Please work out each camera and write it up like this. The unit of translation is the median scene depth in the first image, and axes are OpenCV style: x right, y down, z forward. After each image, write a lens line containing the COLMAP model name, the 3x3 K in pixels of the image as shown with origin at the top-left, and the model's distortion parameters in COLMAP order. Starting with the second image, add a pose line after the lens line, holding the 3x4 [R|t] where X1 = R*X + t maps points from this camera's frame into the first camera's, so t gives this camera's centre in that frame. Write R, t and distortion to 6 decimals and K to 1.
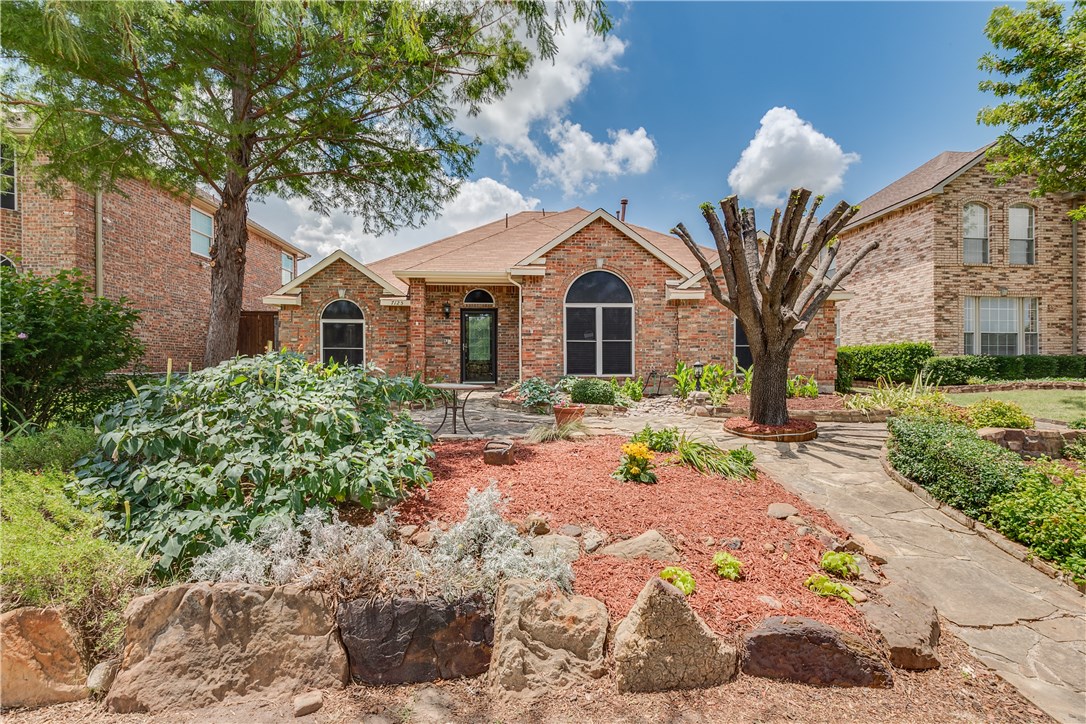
lens RADIAL K [[476.3, 0, 542.4], [0, 476.3, 360.2], [0, 0, 1]] dist [-0.000365, -0.001084]
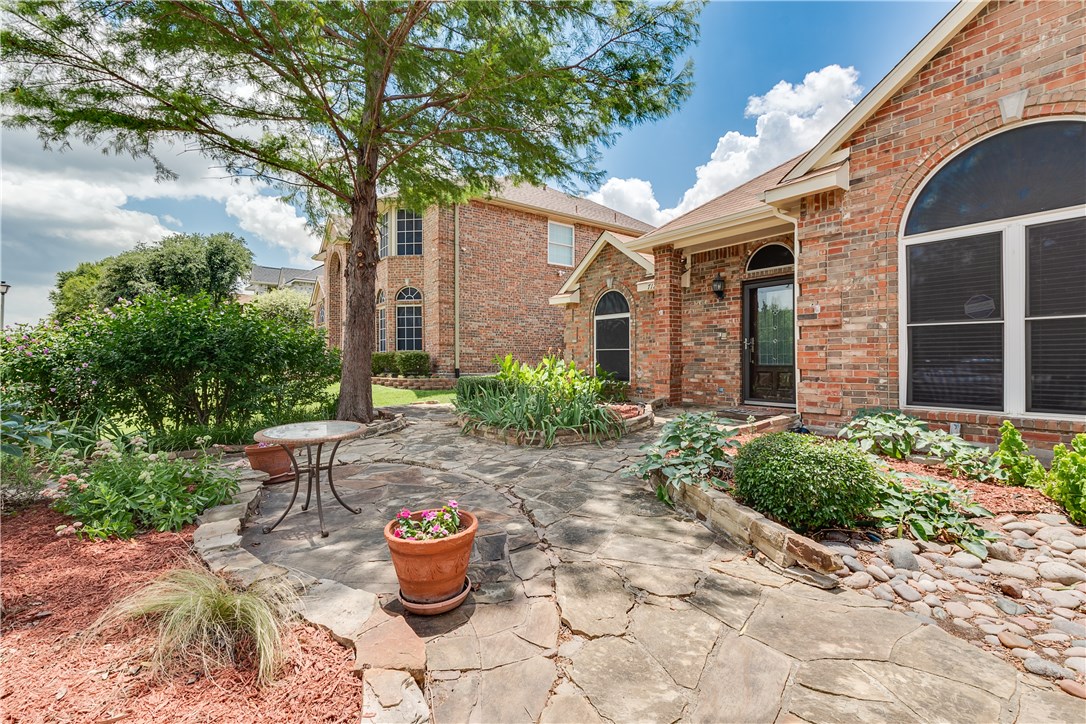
lens RADIAL K [[476.3, 0, 542.4], [0, 476.3, 360.2], [0, 0, 1]] dist [-0.000365, -0.001084]
pose [[0.549764, 0.001198, -0.835319, 0.224472], [0.008862, 0.999934, 0.007266, -0.015011], [0.835273, -0.011398, 0.549718, 0.492133]]
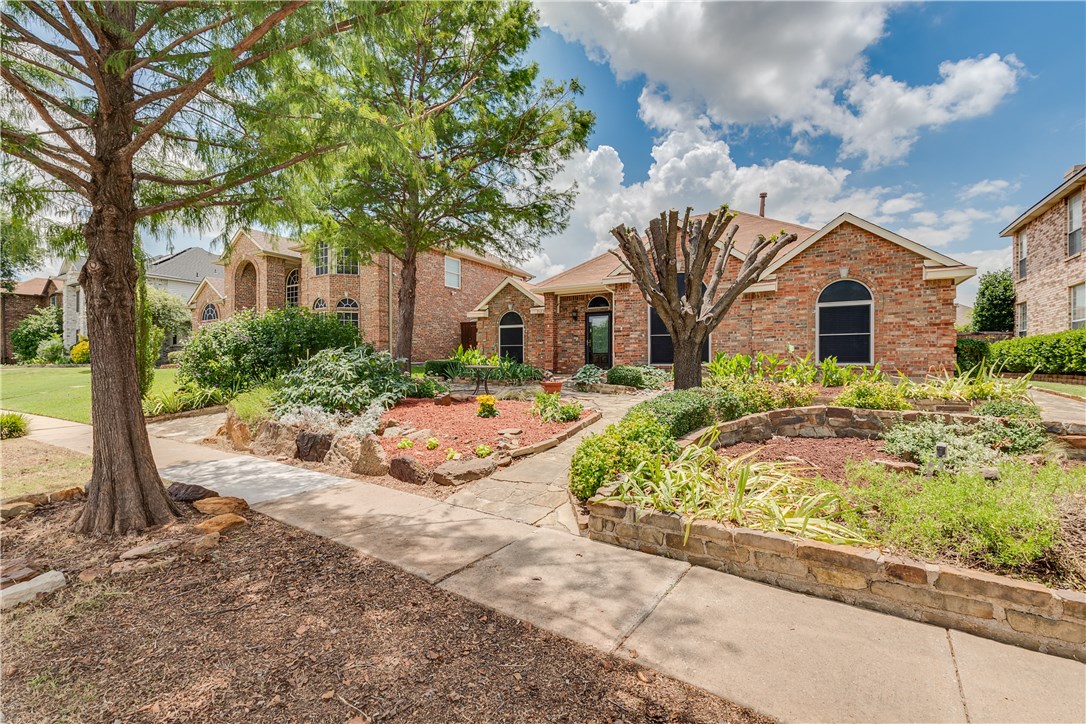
lens RADIAL K [[454.3, 0, 543.0], [0, 454.3, 362.0], [0, 0, 1]] dist [0.001675, -0.000136]
pose [[0.837843, 0.000262, -0.545911, 0.441166], [0.005048, 0.999953, 0.008227, 0.014692], [0.545888, -0.009649, 0.837803, -0.092761]]
